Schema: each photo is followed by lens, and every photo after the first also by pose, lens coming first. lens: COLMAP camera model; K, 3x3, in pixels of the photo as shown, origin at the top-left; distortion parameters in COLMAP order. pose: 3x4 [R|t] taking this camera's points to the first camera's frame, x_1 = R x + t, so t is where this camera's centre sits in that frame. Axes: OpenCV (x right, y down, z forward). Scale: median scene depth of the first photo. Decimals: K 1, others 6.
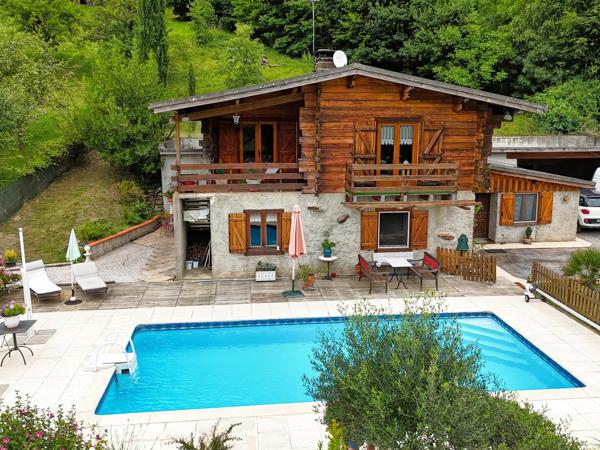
lens RADIAL K [[553.2, 0, 301.3], [0, 553.2, 224.9], [0, 0, 1]] dist [0.049195, 0.000000]
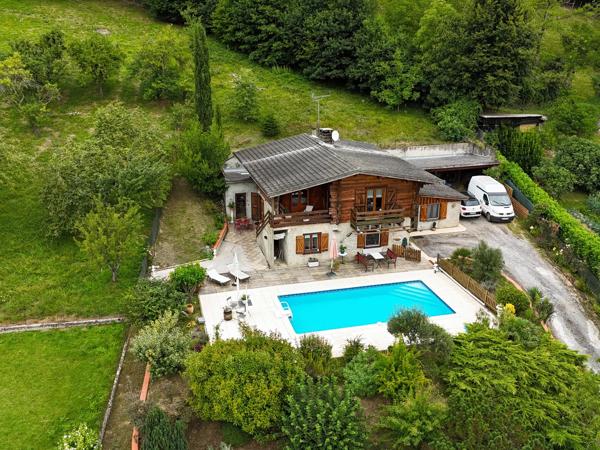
lens RADIAL K [[458.7, 0, 299.1], [0, 458.7, 225.6], [0, 0, 1]] dist [0.070632, -0.000163]
pose [[0.993225, -0.041143, 0.108676, -0.285796], [0.027209, 0.991565, 0.126720, -0.258396], [-0.112973, -0.122904, 0.985967, -0.642020]]
